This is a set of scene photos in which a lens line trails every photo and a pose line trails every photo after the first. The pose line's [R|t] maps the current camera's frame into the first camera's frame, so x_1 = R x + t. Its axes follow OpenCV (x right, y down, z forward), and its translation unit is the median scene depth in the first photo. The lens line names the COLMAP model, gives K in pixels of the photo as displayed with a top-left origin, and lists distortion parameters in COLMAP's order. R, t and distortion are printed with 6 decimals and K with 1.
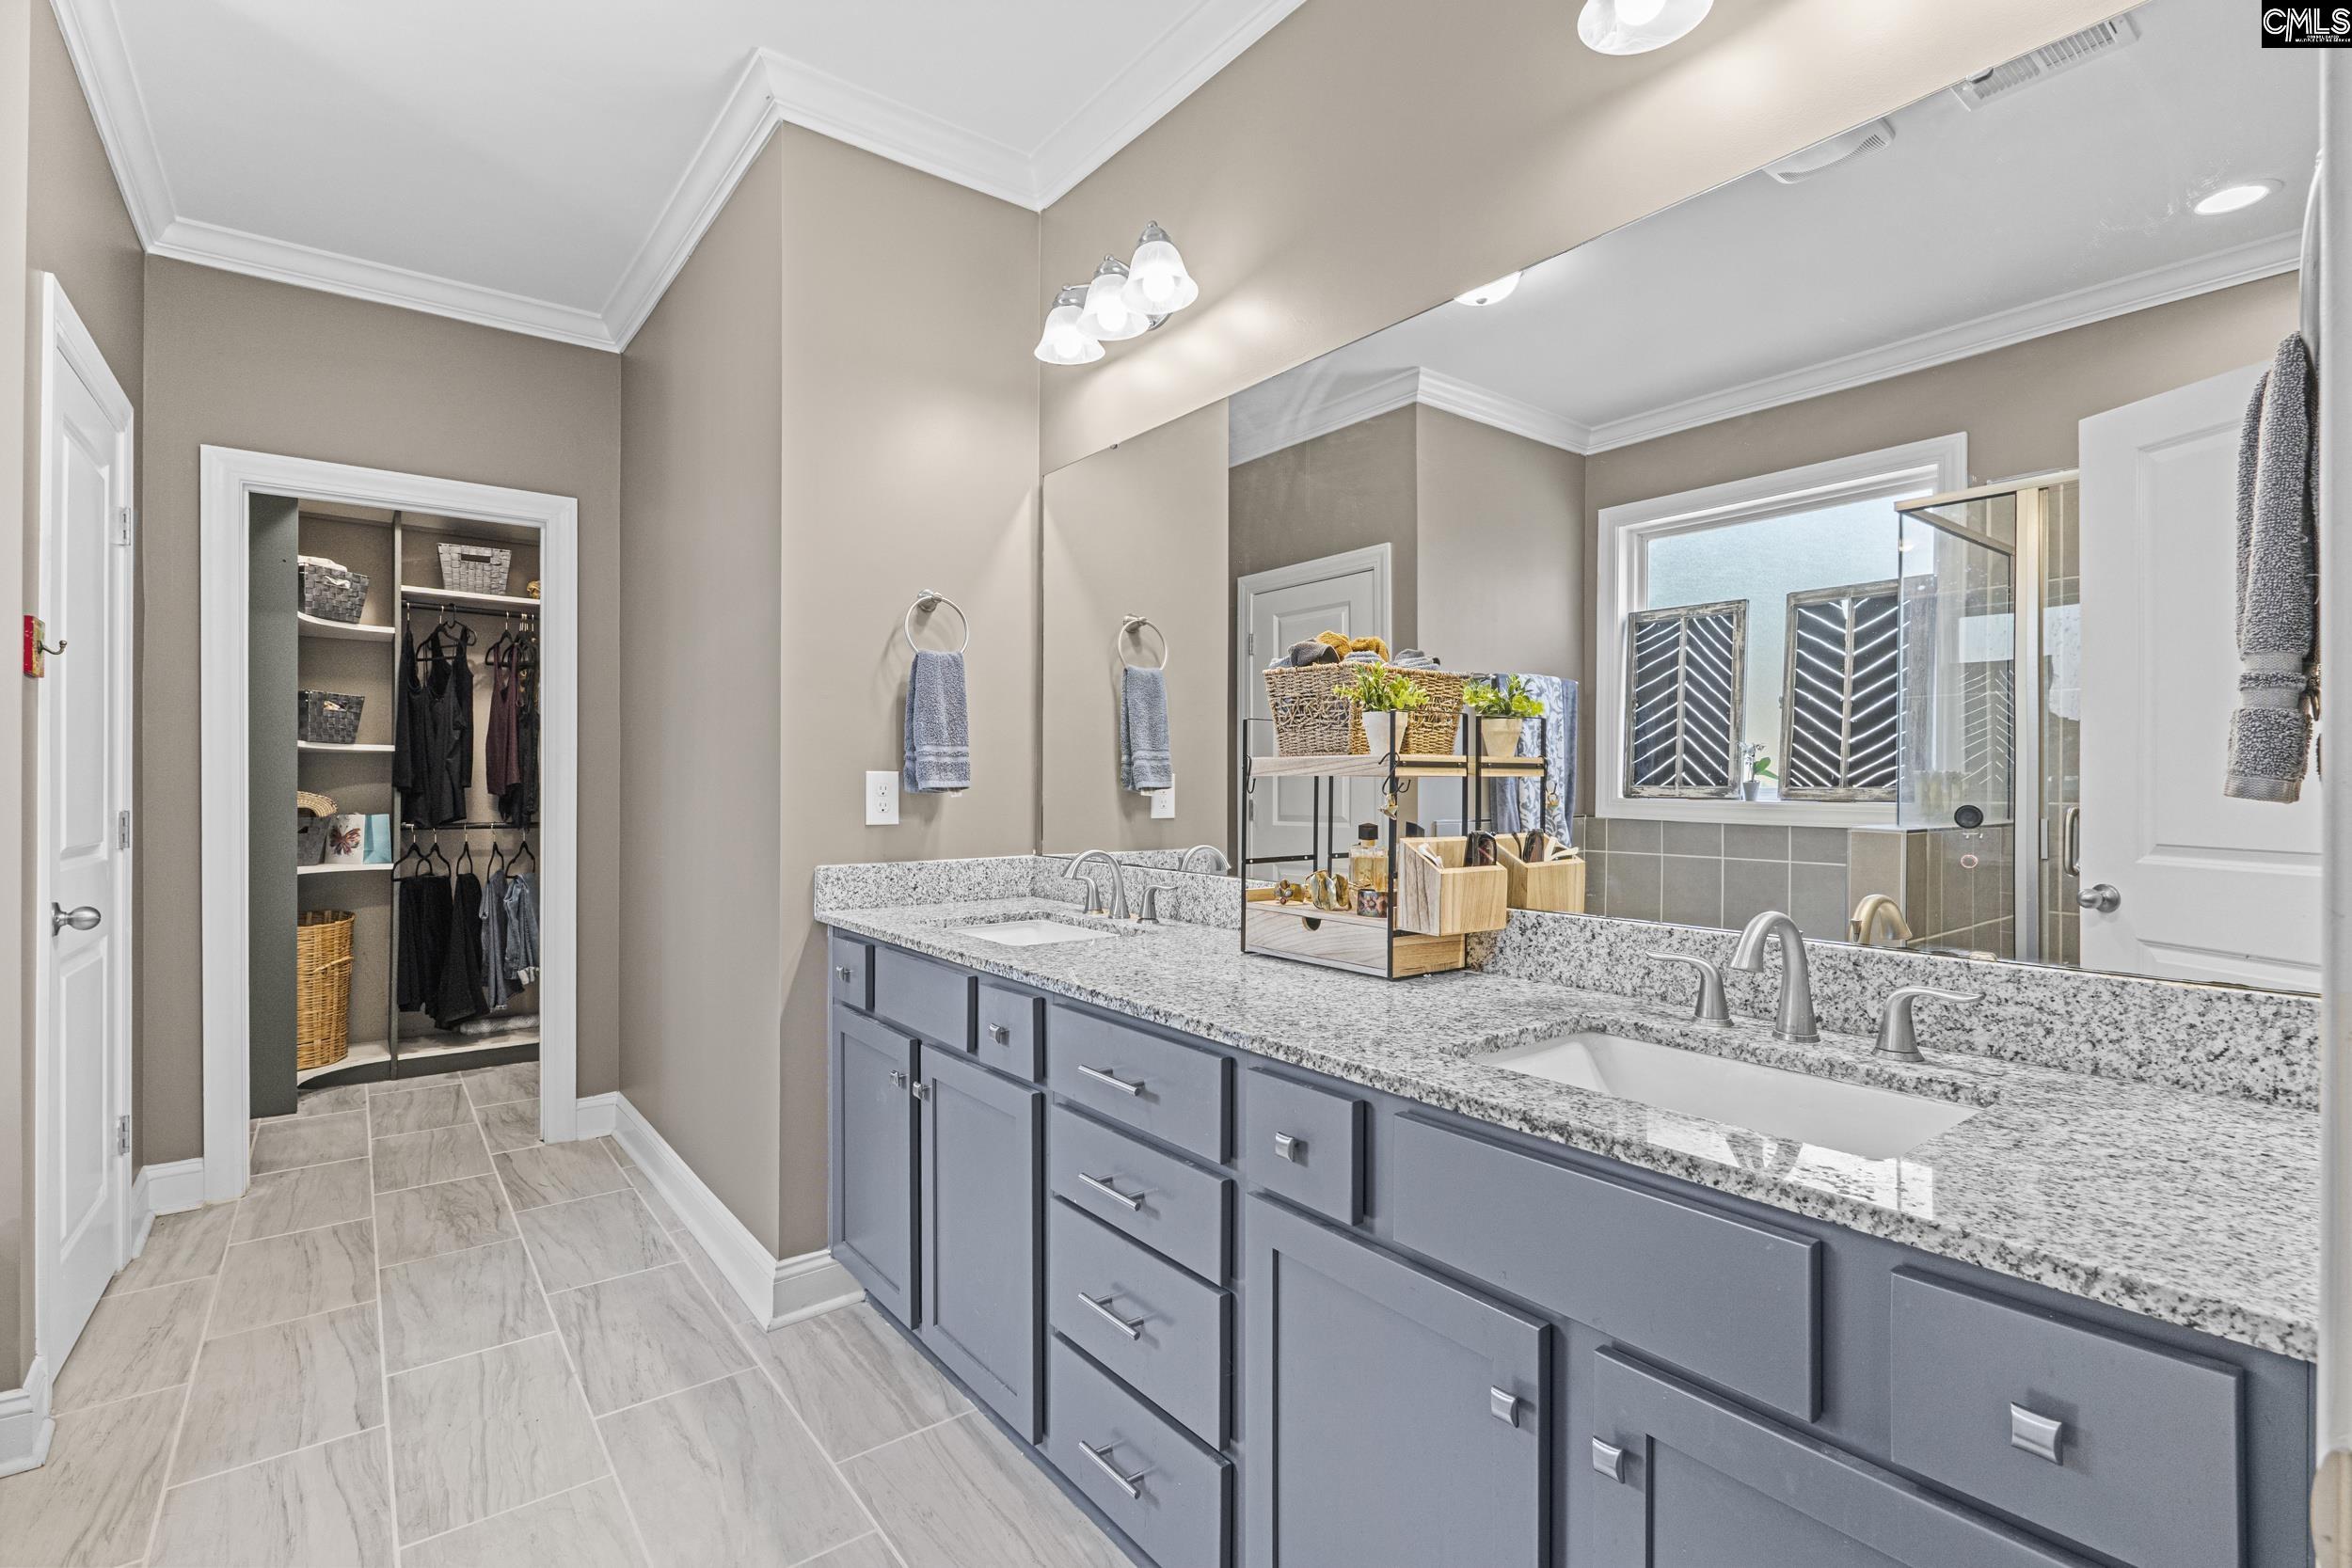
lens RADIAL K [[1076.7, 0, 1176.0], [0, 1076.7, 784.0], [0, 0, 1]] dist [-0.003821, -0.000492]
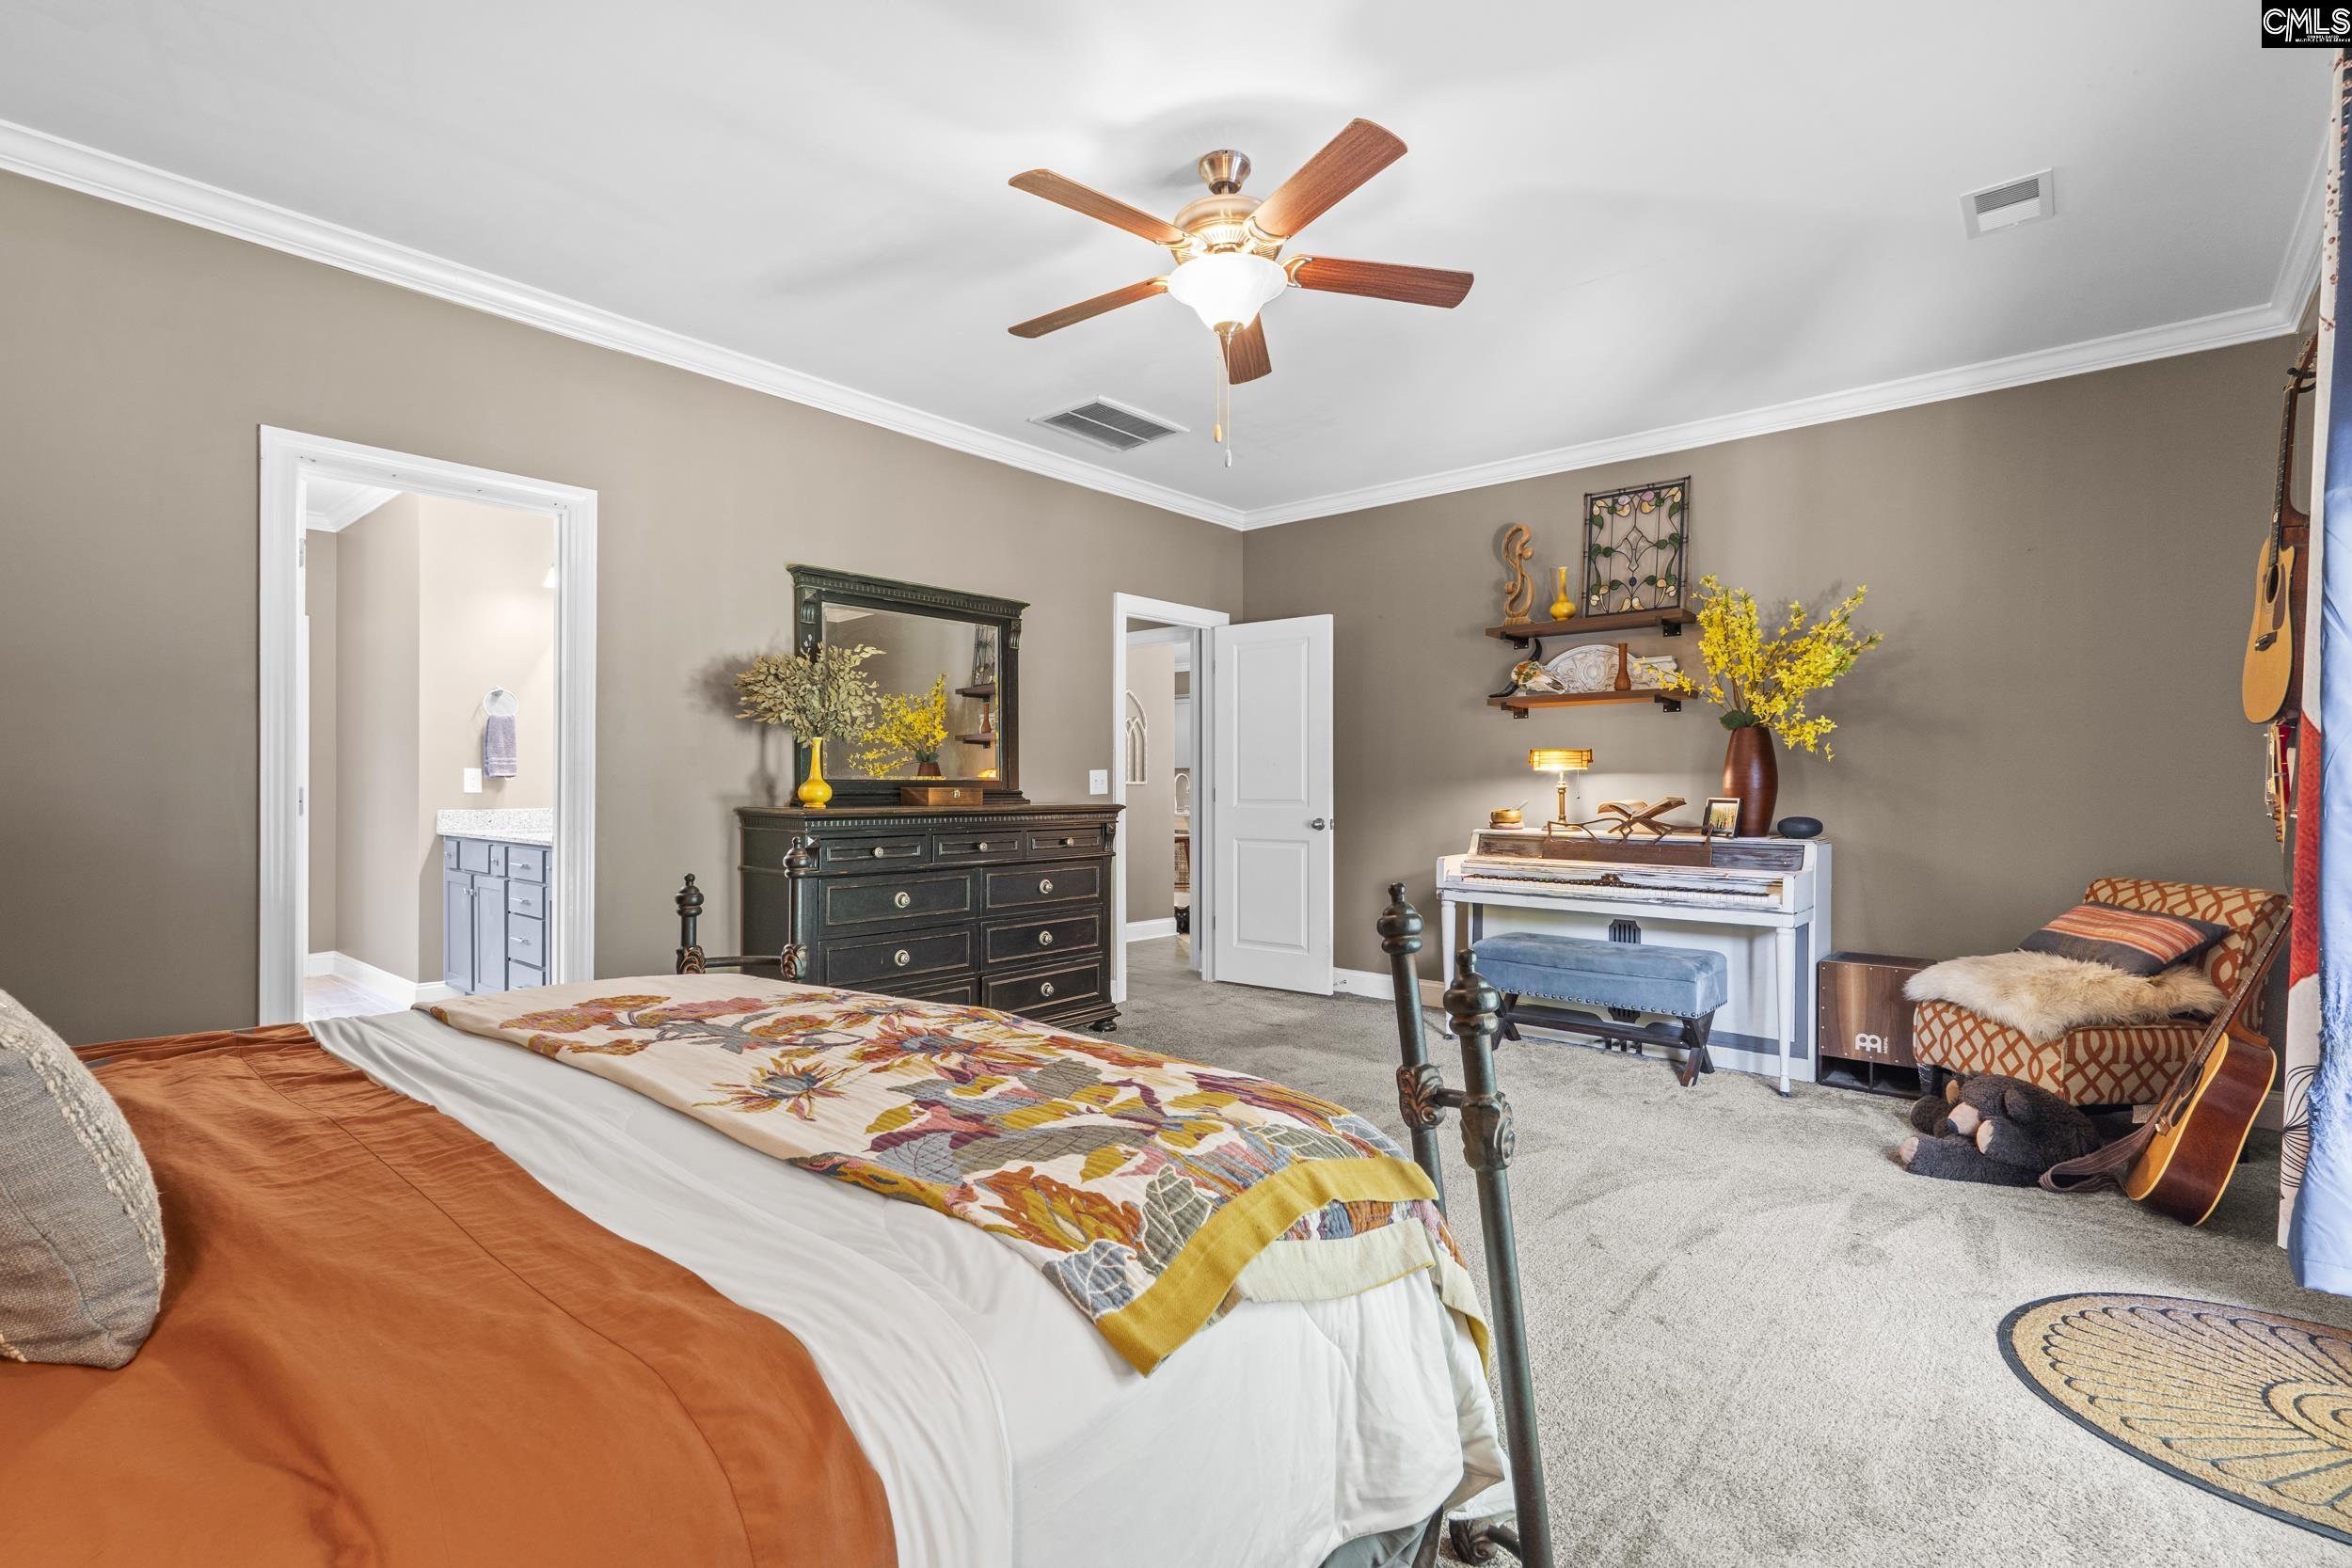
lens RADIAL K [[1076.7, 0, 1176.0], [0, 1076.7, 784.0], [0, 0, 1]] dist [-0.003821, -0.000492]
pose [[0.980674, -0.001697, 0.195642, 0.745964], [0.001992, 0.999997, -0.001310, 0.027090], [-0.195639, 0.001674, 0.980674, -1.518612]]
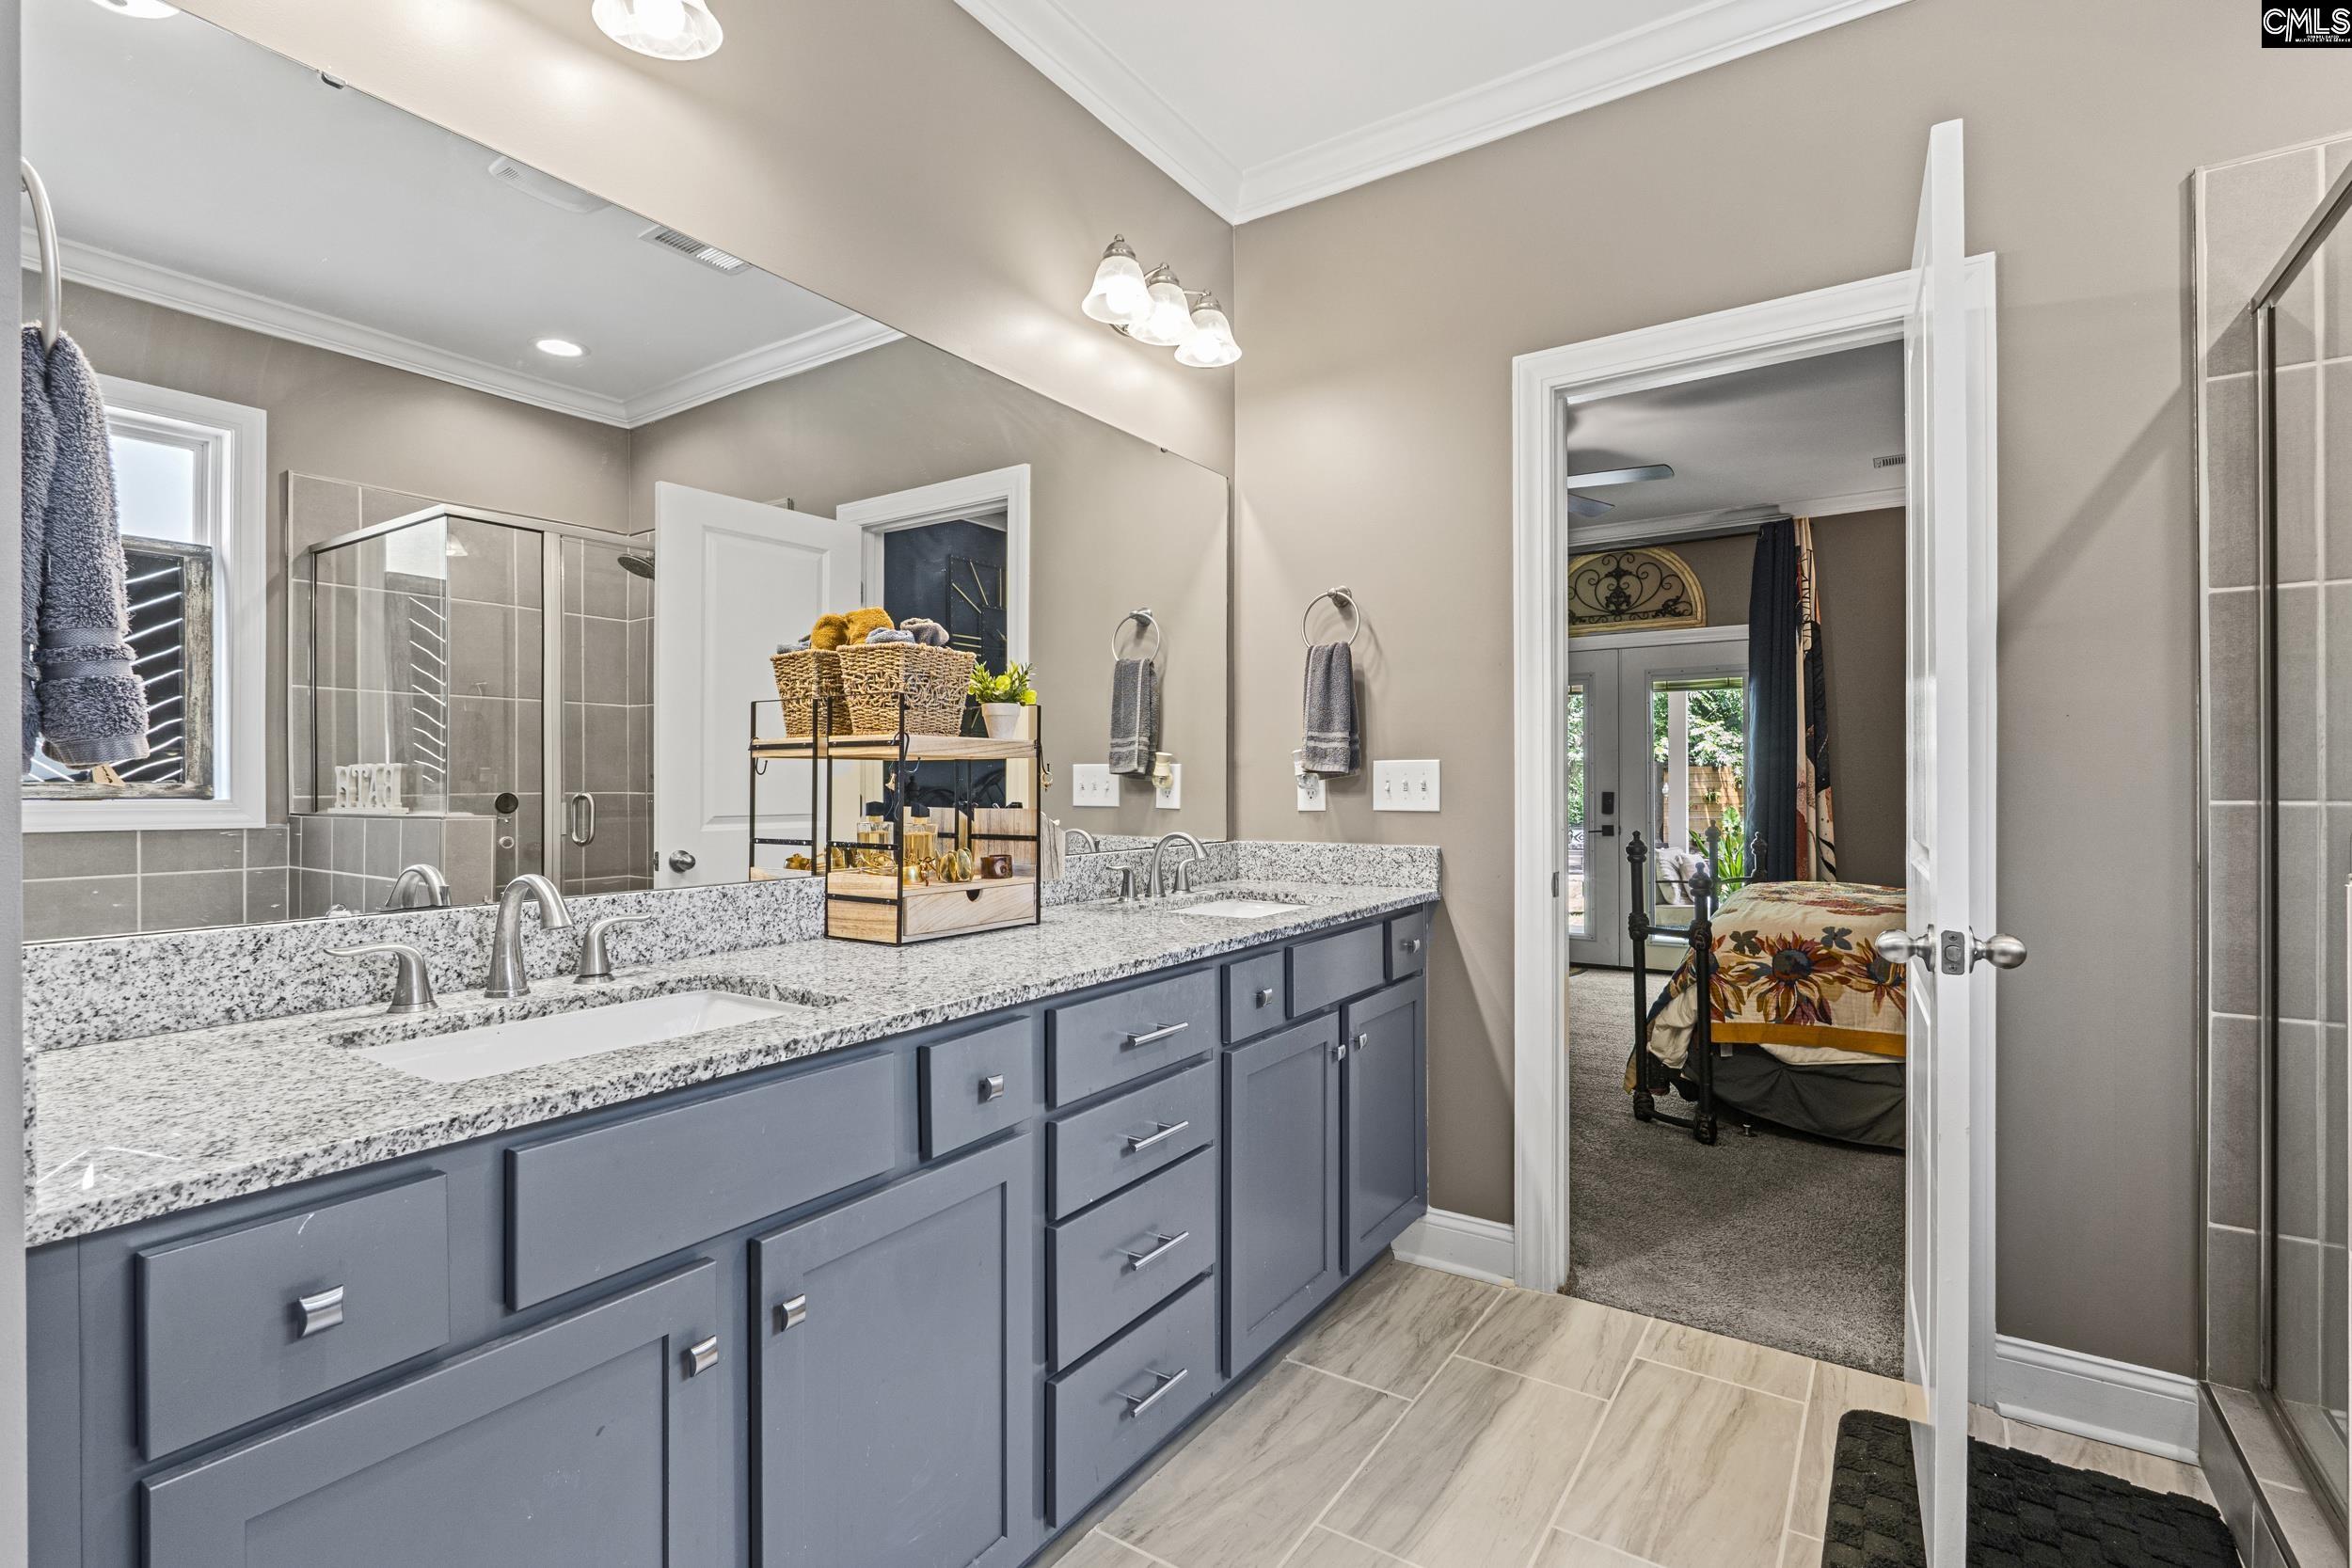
lens RADIAL K [[1076.7, 0, 1176.0], [0, 1076.7, 784.0], [0, 0, 1]] dist [-0.003821, -0.000492]
pose [[-0.331294, 0.005377, 0.943512, -0.696310], [-0.000144, 0.999983, -0.005750, 0.017014], [-0.943527, -0.002041, -0.331288, 0.848653]]
